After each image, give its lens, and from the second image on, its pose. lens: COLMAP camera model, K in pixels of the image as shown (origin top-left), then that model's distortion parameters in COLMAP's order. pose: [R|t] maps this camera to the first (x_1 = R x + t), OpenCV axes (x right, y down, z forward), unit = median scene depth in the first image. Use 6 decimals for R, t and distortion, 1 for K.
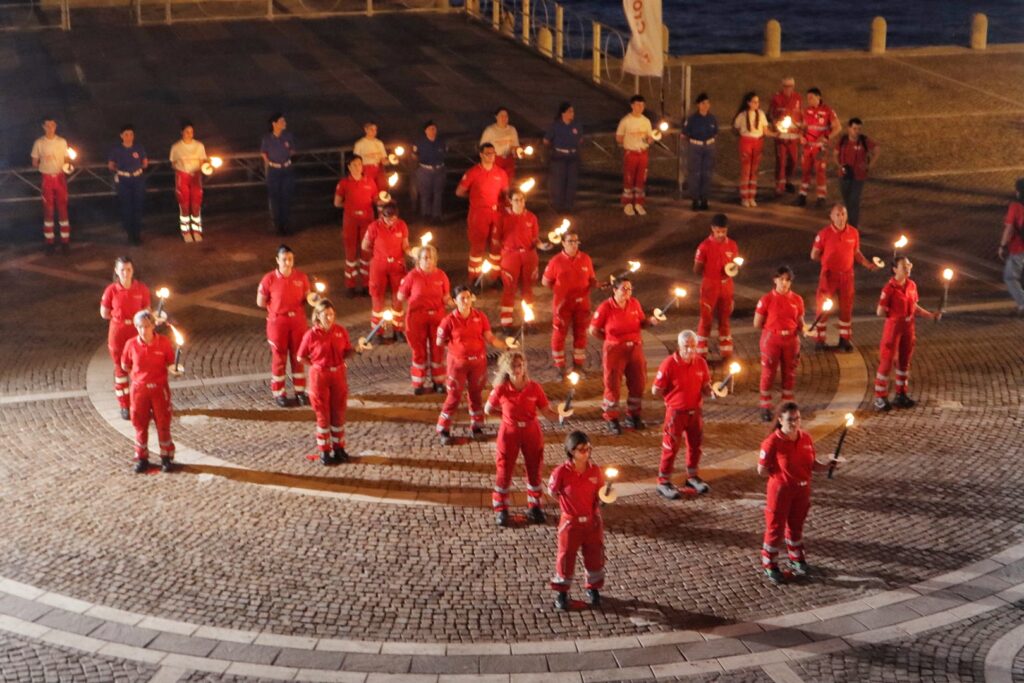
lens RADIAL K [[1869.9, 0, 513.7], [0, 1869.9, 345.7], [0, 0, 1]] dist [-0.110375, 0.000000]
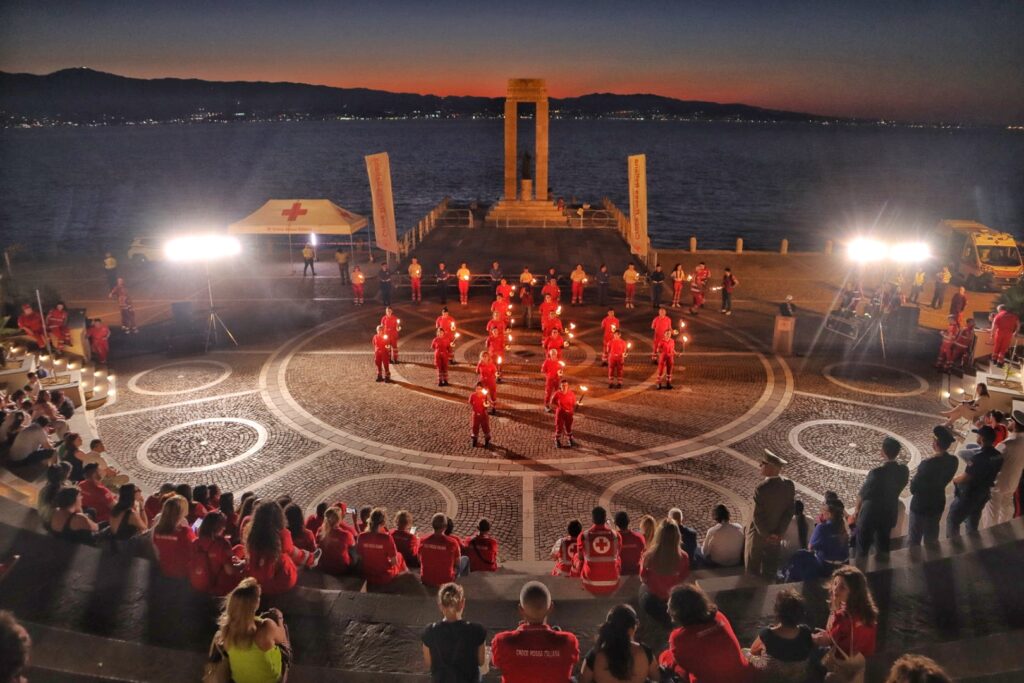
lens RADIAL K [[686.5, 0, 515.7], [0, 686.5, 355.4], [0, 0, 1]] dist [-0.086779, 0.014029]
pose [[0.954383, 0.096621, -0.282519, 0.297485], [-0.094121, 0.995308, 0.022441, -0.015719], [0.283362, 0.005174, 0.958999, 0.046120]]
